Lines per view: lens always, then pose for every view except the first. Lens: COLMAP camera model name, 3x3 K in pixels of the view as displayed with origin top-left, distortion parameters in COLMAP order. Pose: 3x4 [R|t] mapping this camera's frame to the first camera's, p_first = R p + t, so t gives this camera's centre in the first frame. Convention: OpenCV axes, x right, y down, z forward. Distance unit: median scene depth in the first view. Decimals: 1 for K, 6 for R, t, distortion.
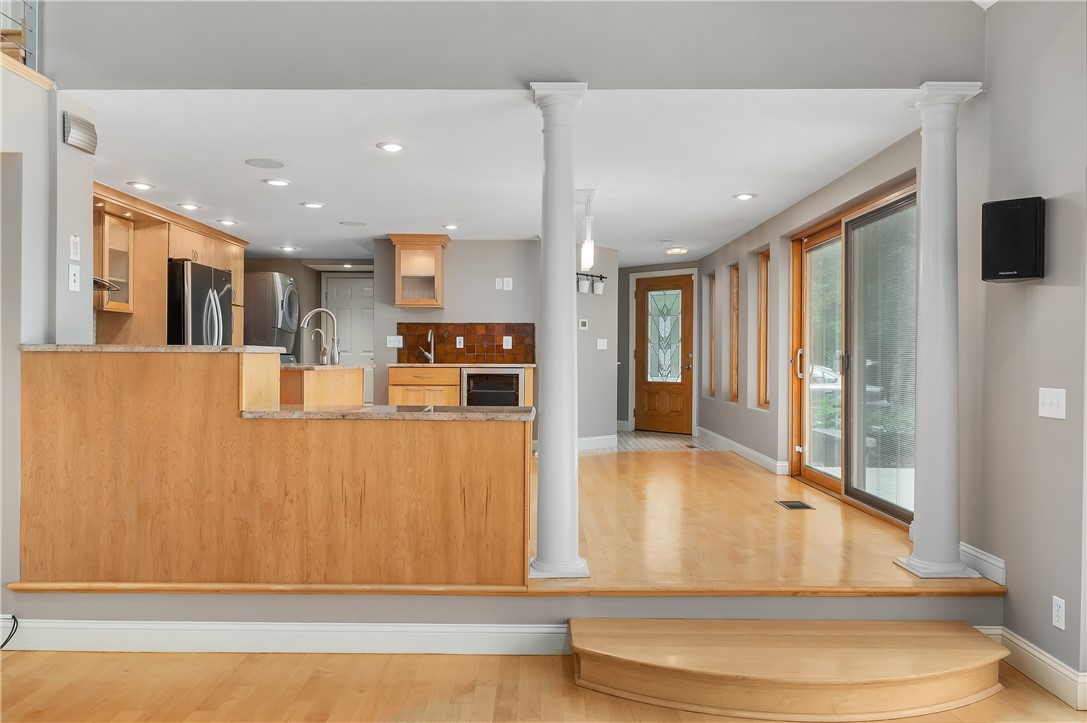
lens RADIAL K [[799.0, 0, 547.8], [0, 799.0, 363.8], [0, 0, 1]] dist [0.001974, -0.003972]
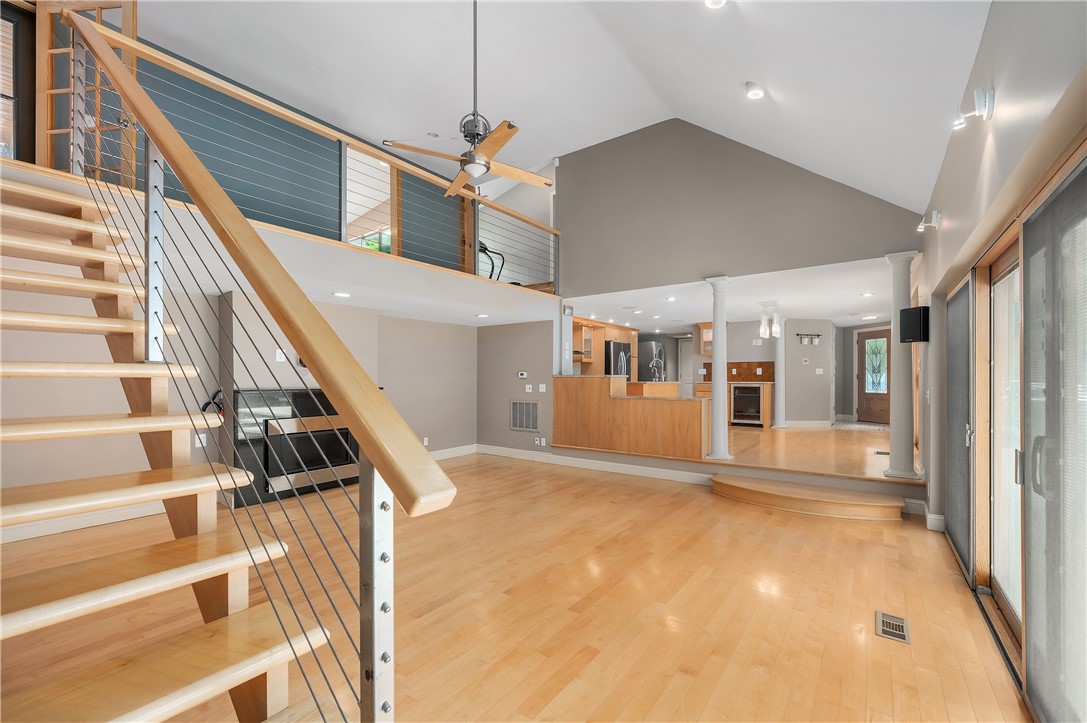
lens RADIAL K [[467.6, 0, 528.0], [0, 467.6, 376.2], [0, 0, 1]] dist [-0.024068, 0.000508]
pose [[0.789801, -0.008309, -0.613307, 0.236858], [-0.001907, 0.999870, -0.016002, 0.006082], [0.613360, 0.013808, 0.789683, -0.317074]]
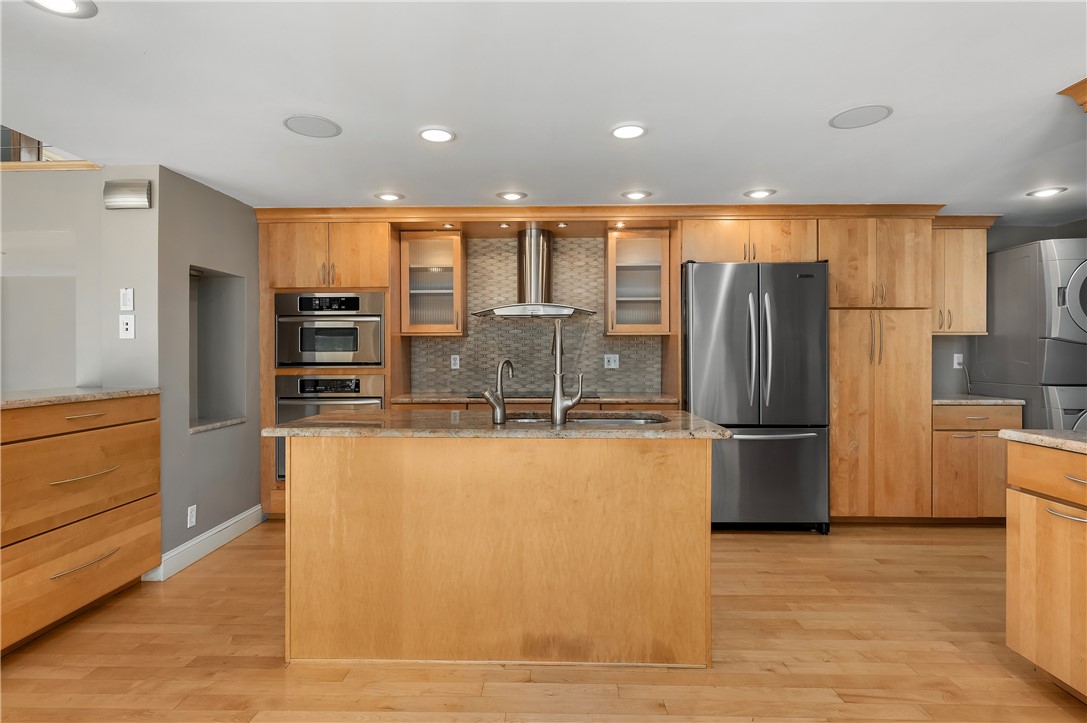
lens RADIAL K [[562.2, 0, 538.2], [0, 562.2, 353.1], [0, 0, 1]] dist [-0.003816, 0.000725]
pose [[-0.035118, -0.007881, -0.999352, 0.085115], [-0.007799, 0.999941, -0.007611, -0.036043], [0.999353, 0.007527, -0.035178, 0.831906]]
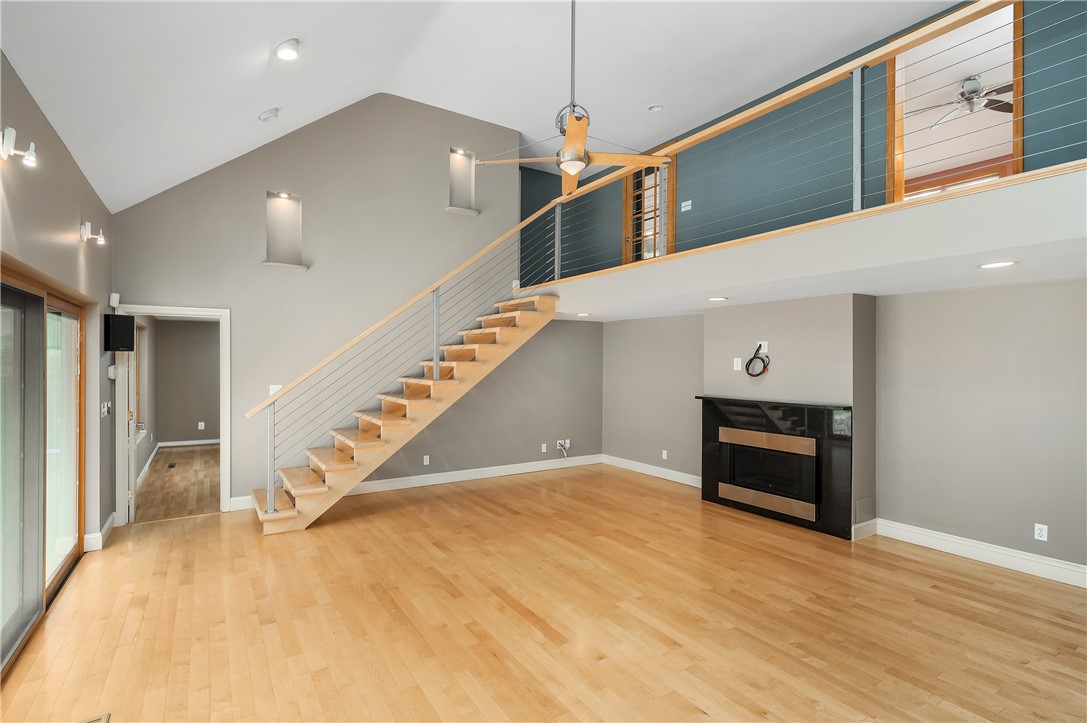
lens RADIAL K [[519.9, 0, 535.7], [0, 519.9, 362.5], [0, 0, 1]] dist [0.003140, -0.003421]
pose [[-0.852290, -0.007524, -0.523015, 0.173767], [-0.015501, 0.999821, 0.010877, -0.040642], [0.522839, 0.017377, -0.852254, 0.508709]]
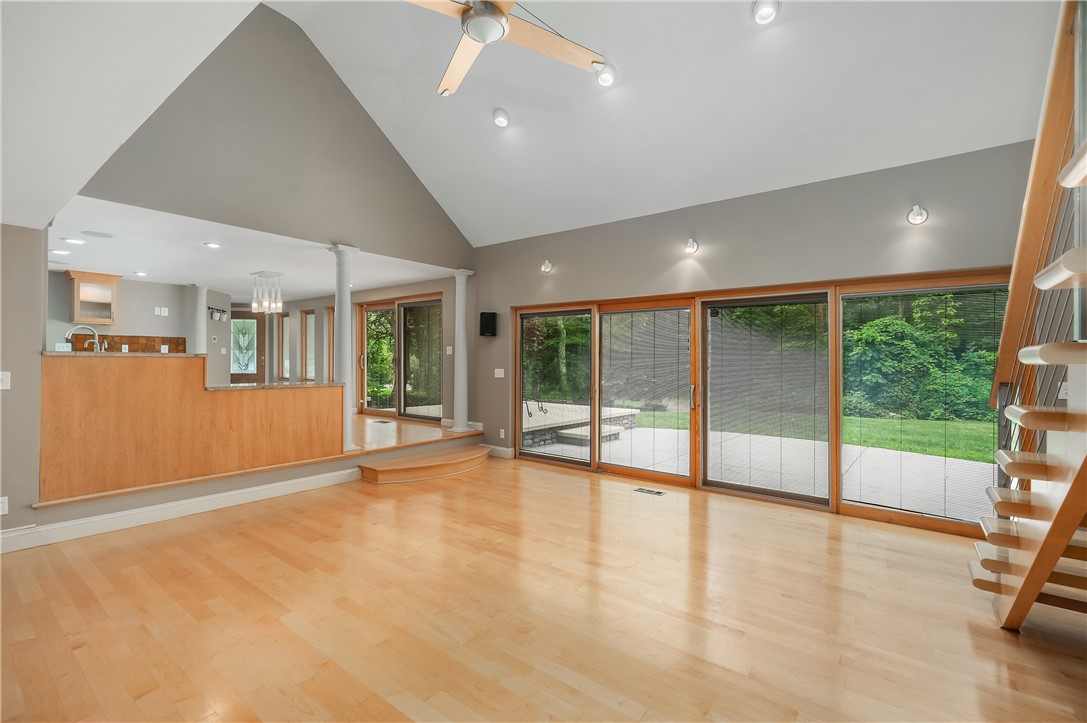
lens RADIAL K [[467.6, 0, 554.5], [0, 467.6, 364.4], [0, 0, 1]] dist [-0.024068, 0.000508]
pose [[0.588206, -0.007245, 0.808679, -0.378119], [0.003242, 0.999973, 0.006601, -0.000391], [-0.808705, -0.001261, 0.588213, -0.165700]]
